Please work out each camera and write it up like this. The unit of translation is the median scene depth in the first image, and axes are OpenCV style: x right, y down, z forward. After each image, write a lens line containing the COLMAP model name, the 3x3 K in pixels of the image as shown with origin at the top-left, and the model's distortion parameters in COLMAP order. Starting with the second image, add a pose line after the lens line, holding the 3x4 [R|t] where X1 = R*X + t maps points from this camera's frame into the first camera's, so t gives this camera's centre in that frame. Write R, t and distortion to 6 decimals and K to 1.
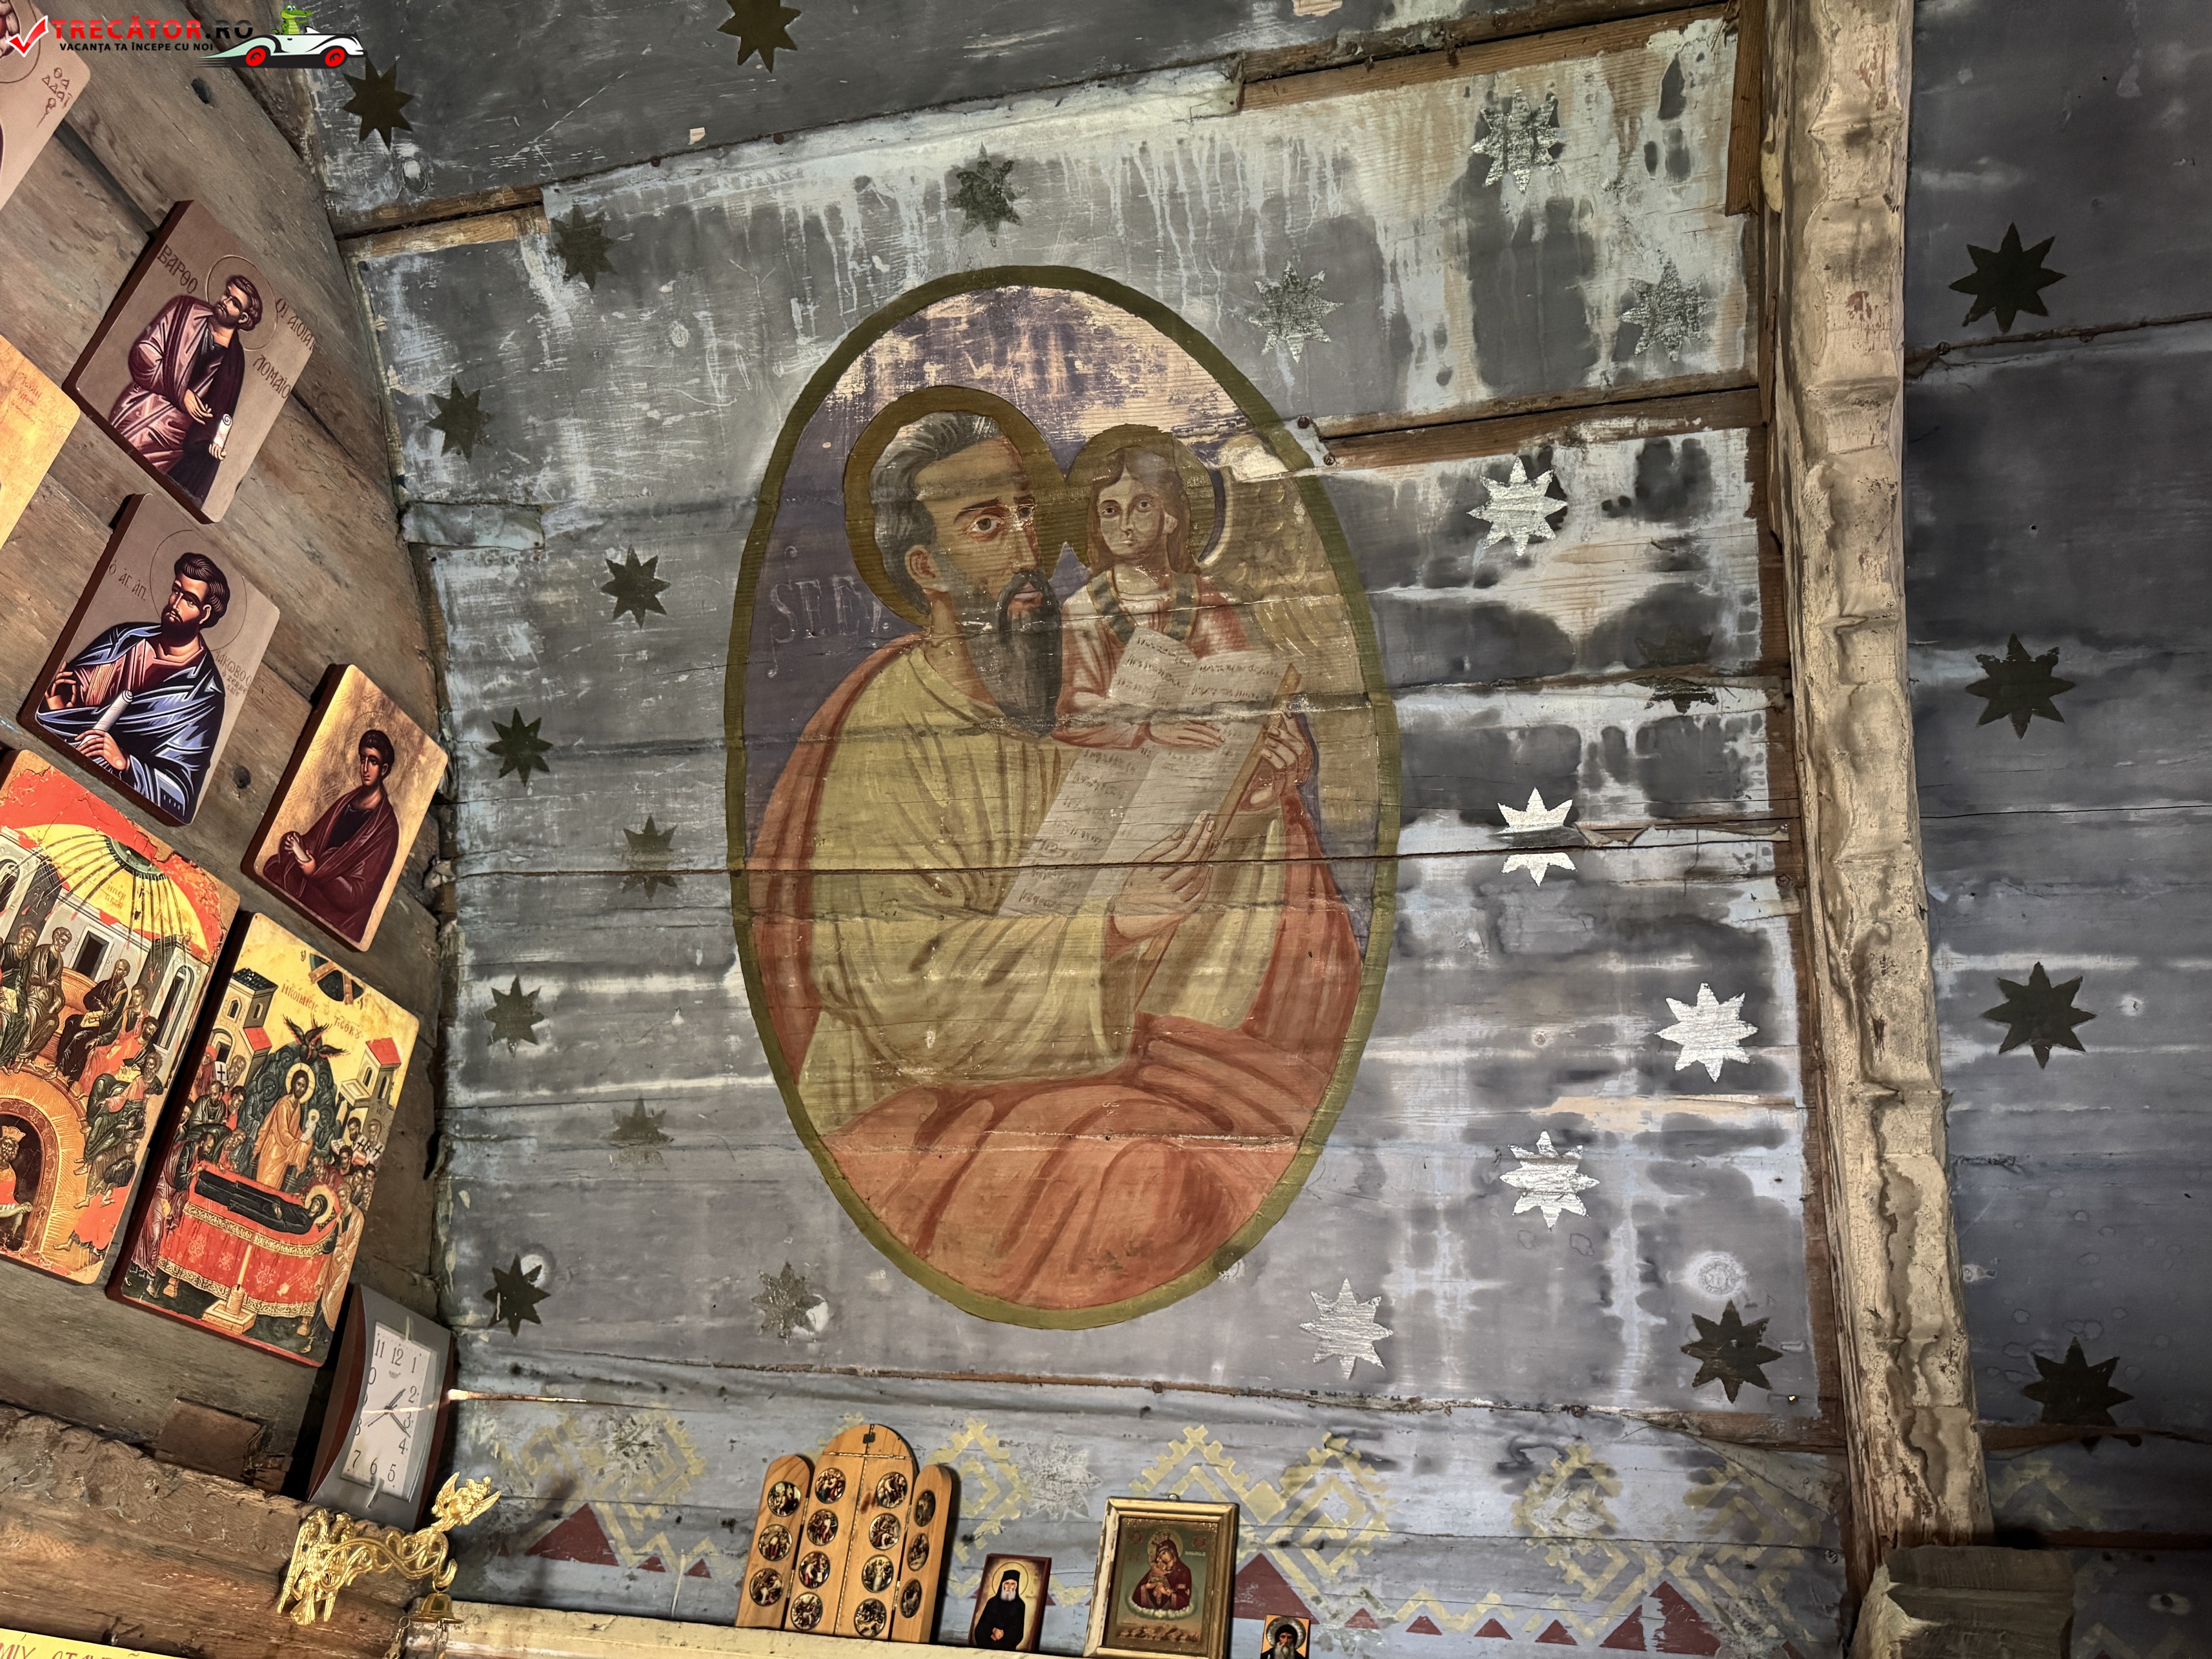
lens RADIAL K [[1564.7, 0, 1103.9], [0, 1564.7, 831.1], [0, 0, 1]] dist [0.038956, -0.055451]
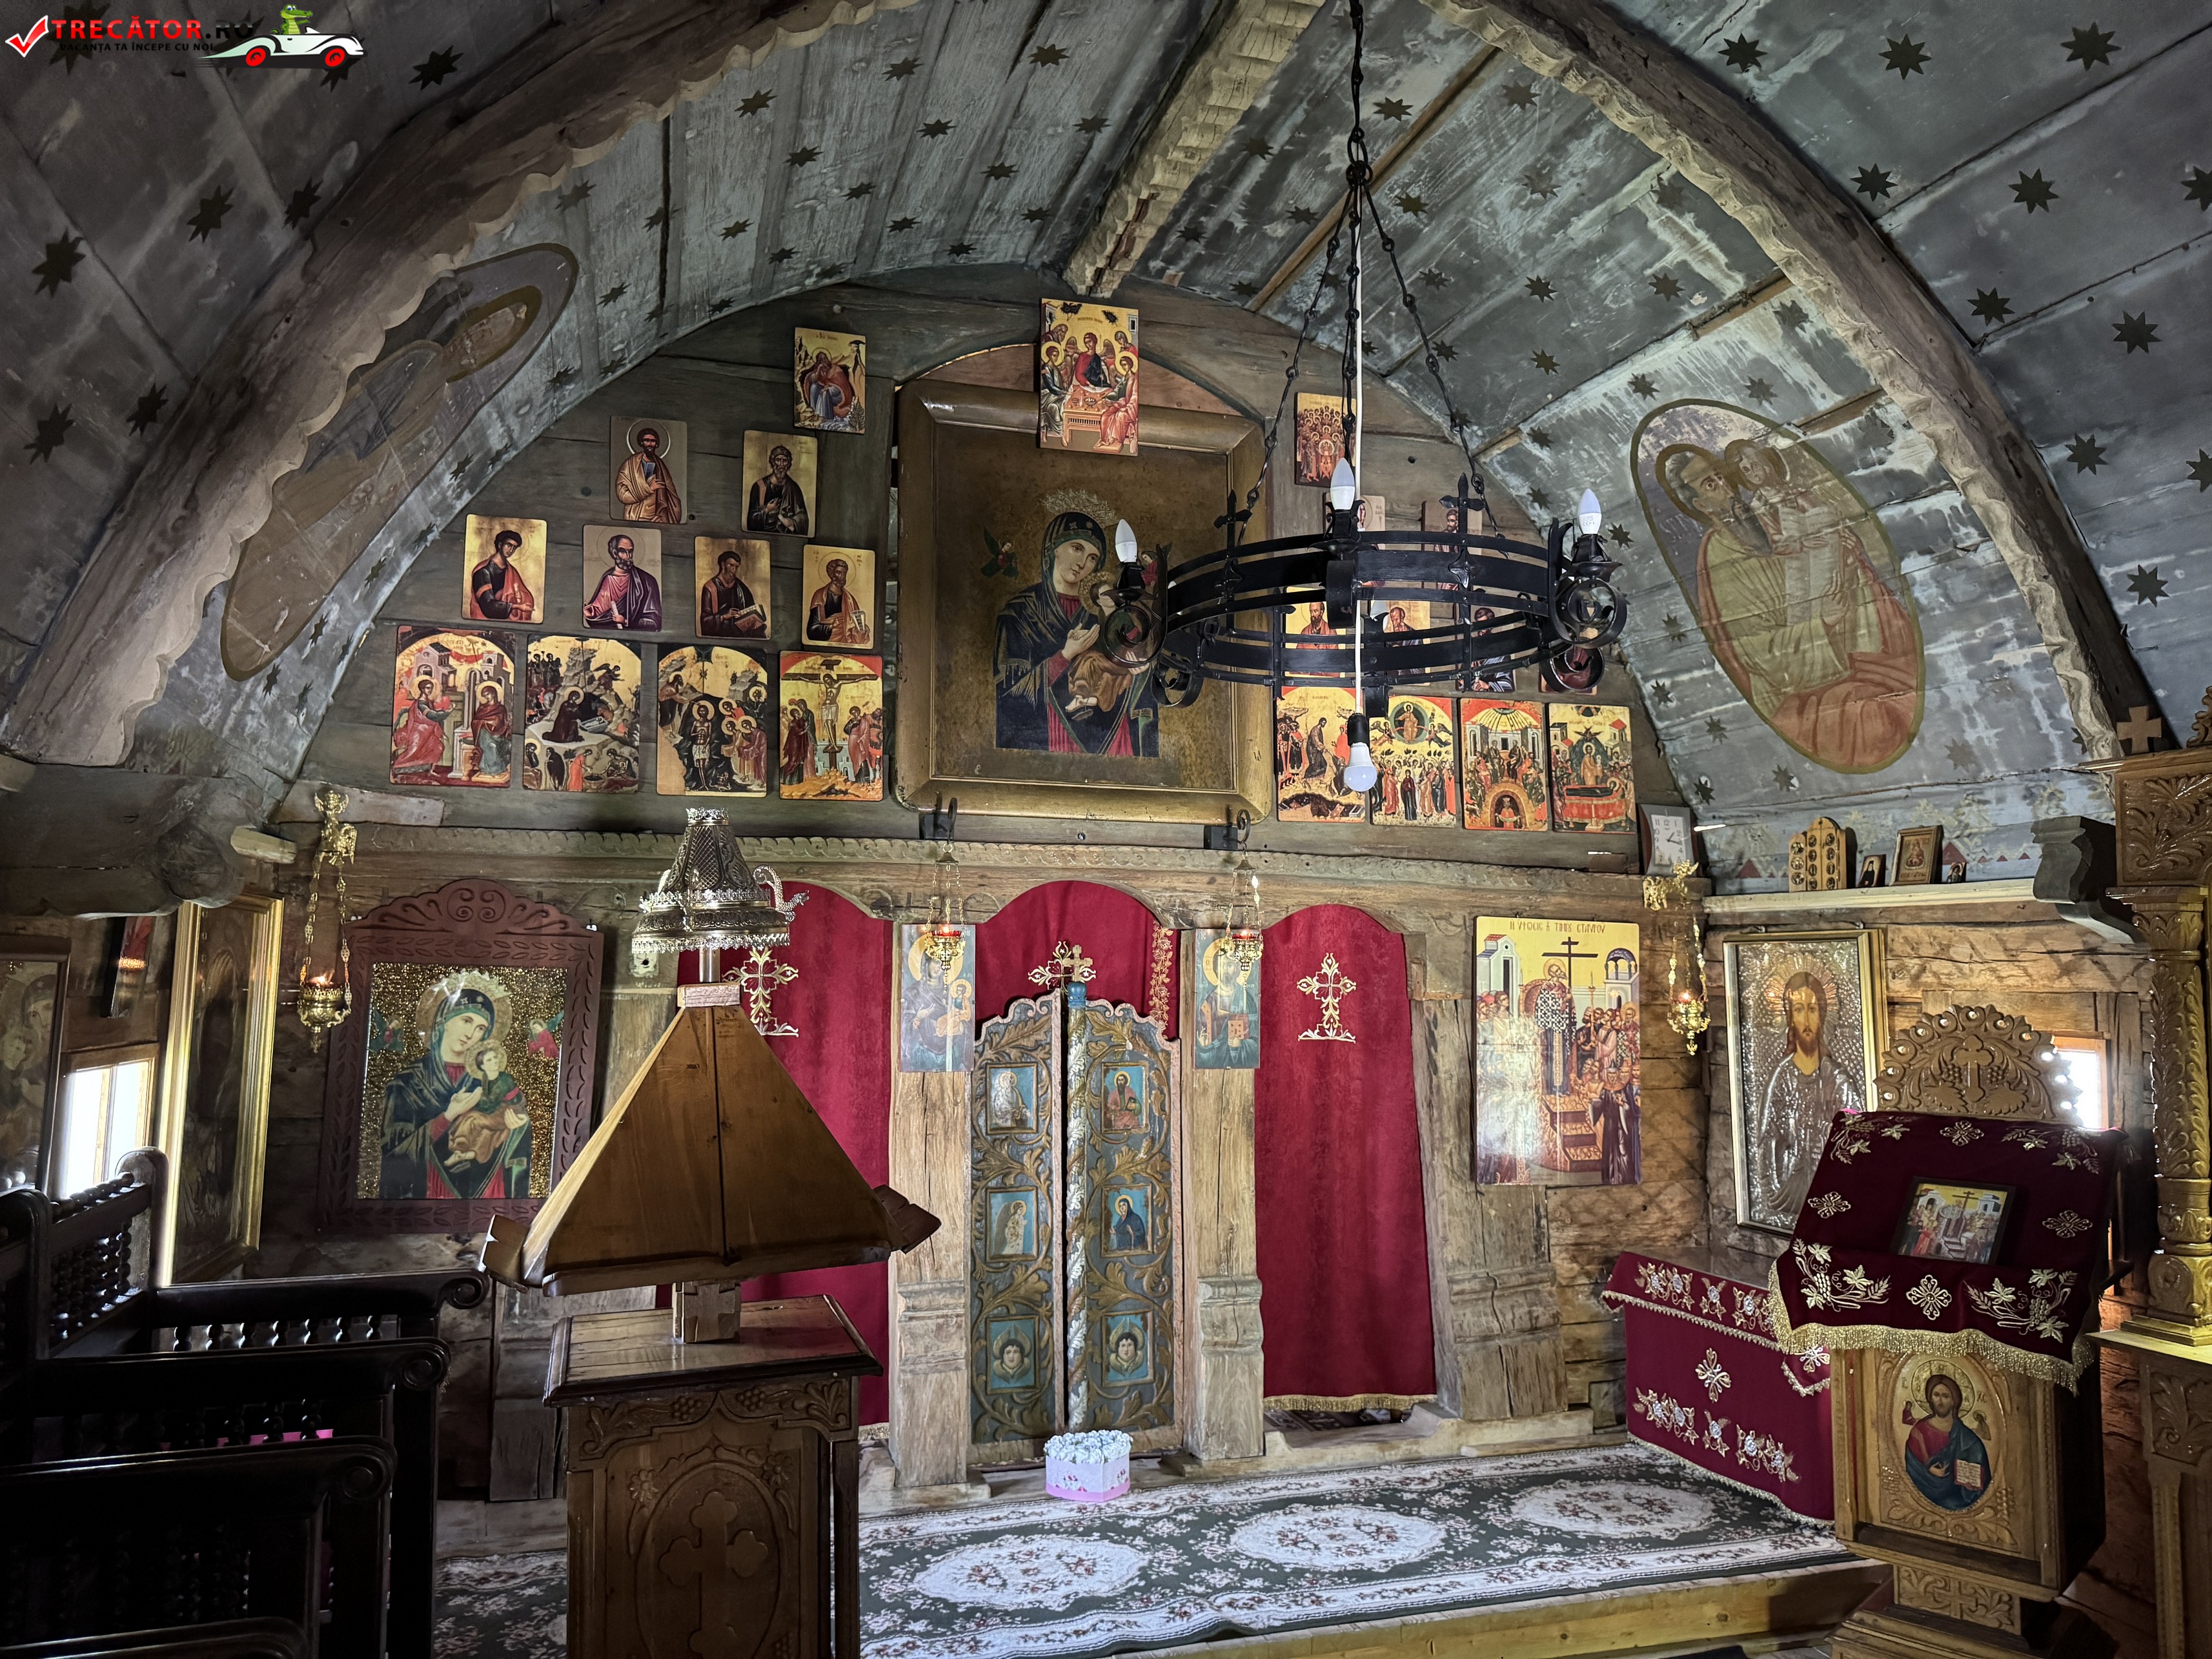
lens RADIAL K [[1550.2, 0, 1099.1], [0, 1550.2, 832.7], [0, 0, 1]] dist [0.141496, -0.280118]
pose [[0.506837, -0.159309, -0.847194, 1.503554], [0.478421, 0.869515, 0.122711, -0.509349], [0.717098, -0.467509, 0.516919, -1.256121]]
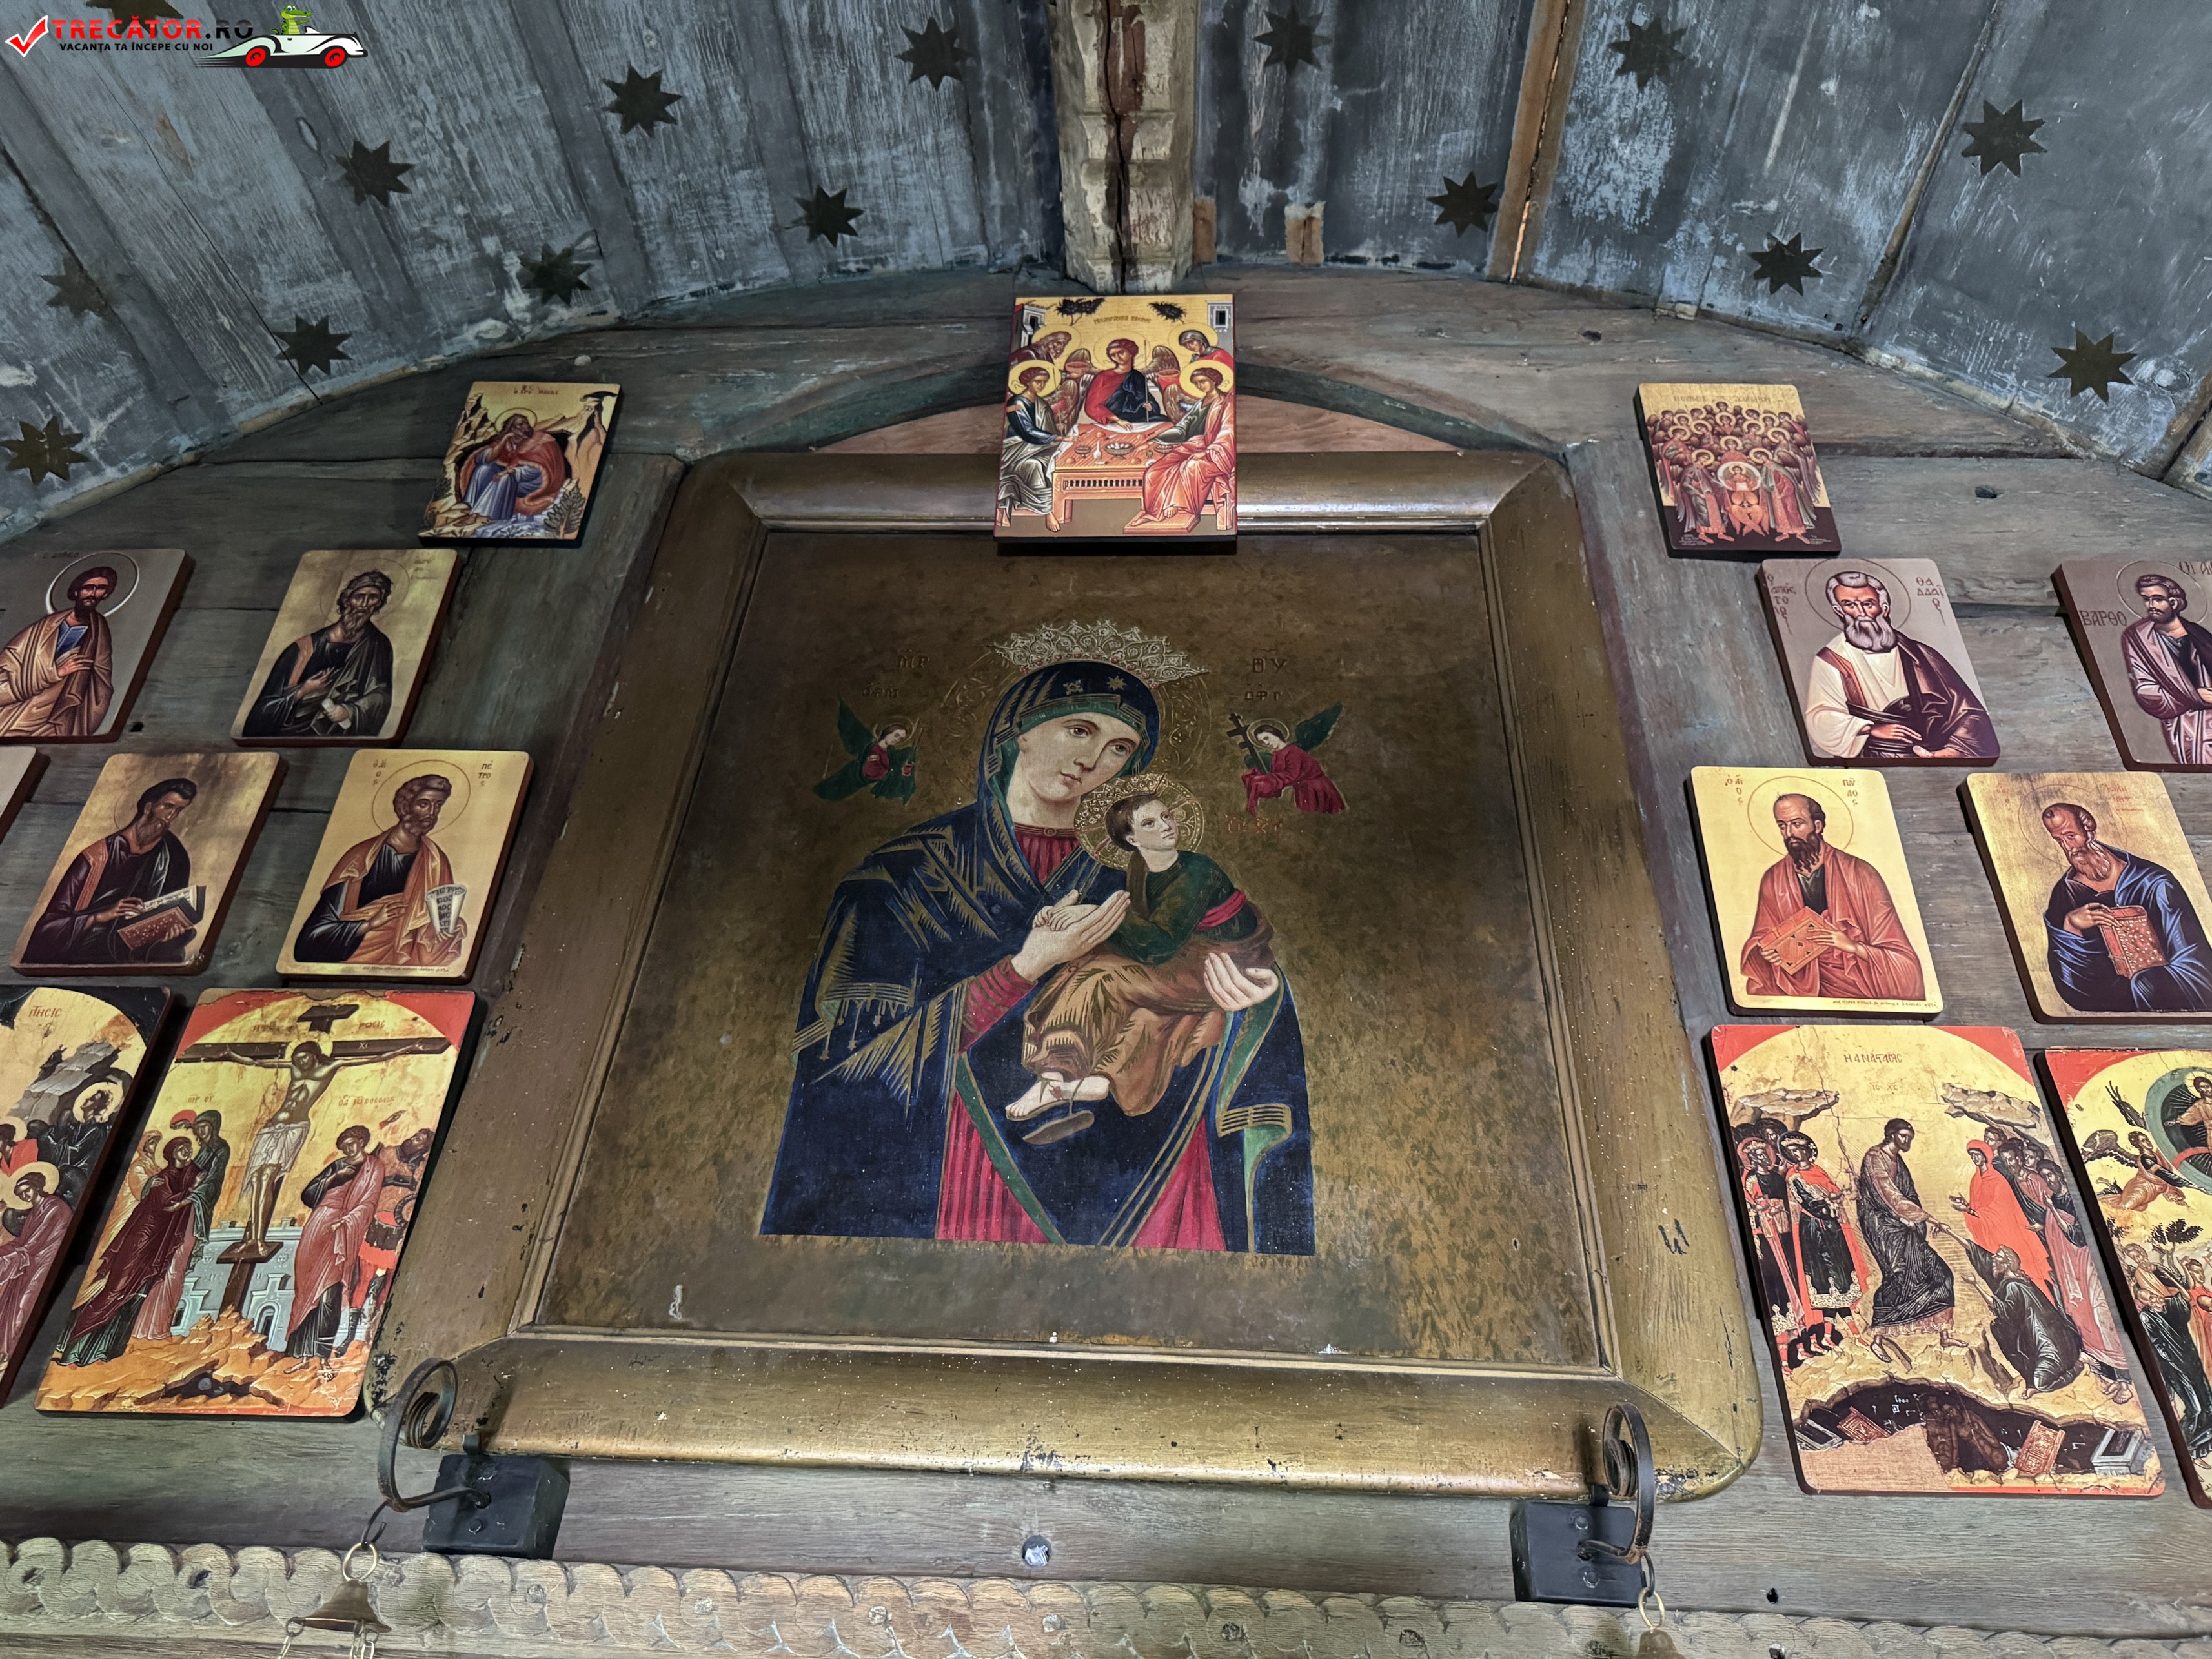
lens RADIAL K [[1564.7, 0, 1103.9], [0, 1564.7, 831.1], [0, 0, 1]] dist [0.038956, -0.055451]
pose [[0.219914, -0.613918, -0.758118, -0.008260], [0.486646, 0.742578, -0.460168, -0.081672], [0.845466, -0.267738, 0.462064, -0.116370]]
